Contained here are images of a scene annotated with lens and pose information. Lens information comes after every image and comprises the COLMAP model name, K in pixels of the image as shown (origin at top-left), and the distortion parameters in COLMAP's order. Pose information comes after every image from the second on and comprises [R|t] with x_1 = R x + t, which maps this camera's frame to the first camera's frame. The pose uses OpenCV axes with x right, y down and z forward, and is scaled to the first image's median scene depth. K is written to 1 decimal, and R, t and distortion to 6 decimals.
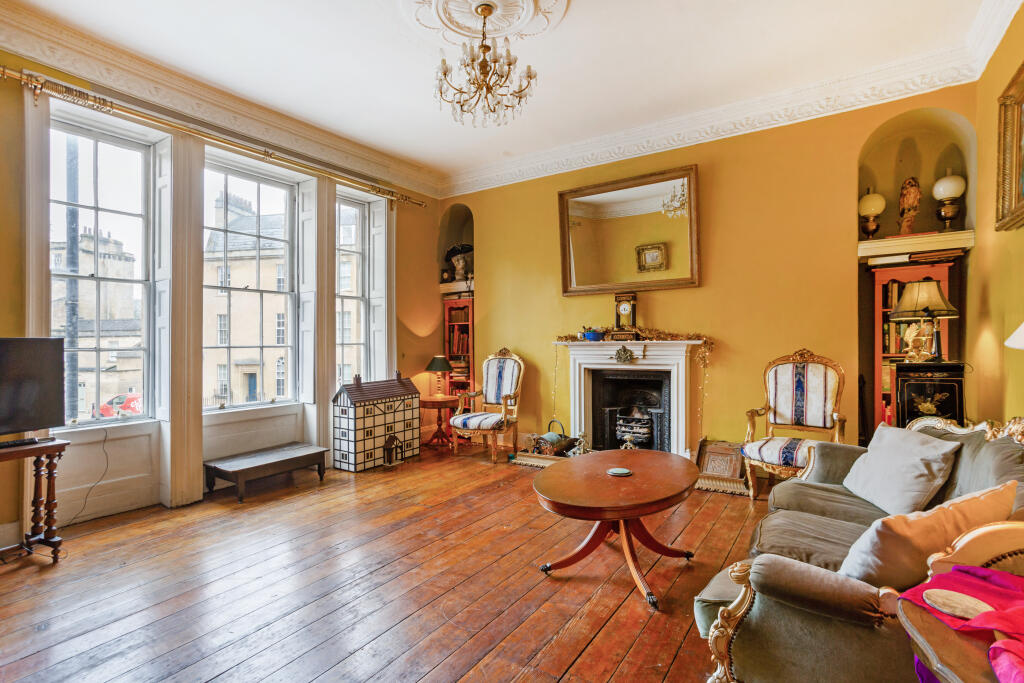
lens RADIAL K [[498.8, 0, 510.6], [0, 498.8, 344.0], [0, 0, 1]] dist [0.003825, 0.001366]
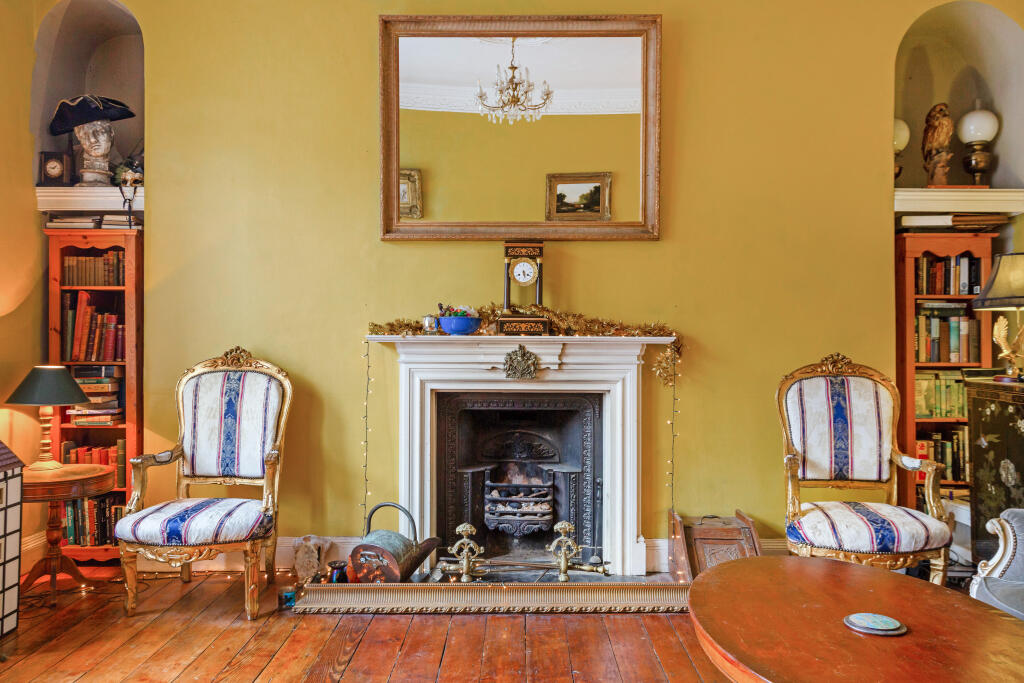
lens RADIAL K [[820.1, 0, 512.4], [0, 820.1, 343.2], [0, 0, 1]] dist [0.006690, -0.002349]
pose [[0.835771, 0.015812, 0.548851, -0.233243], [-0.012329, 0.999874, -0.010031, 0.009755], [-0.548940, 0.001617, 0.835860, 0.298313]]
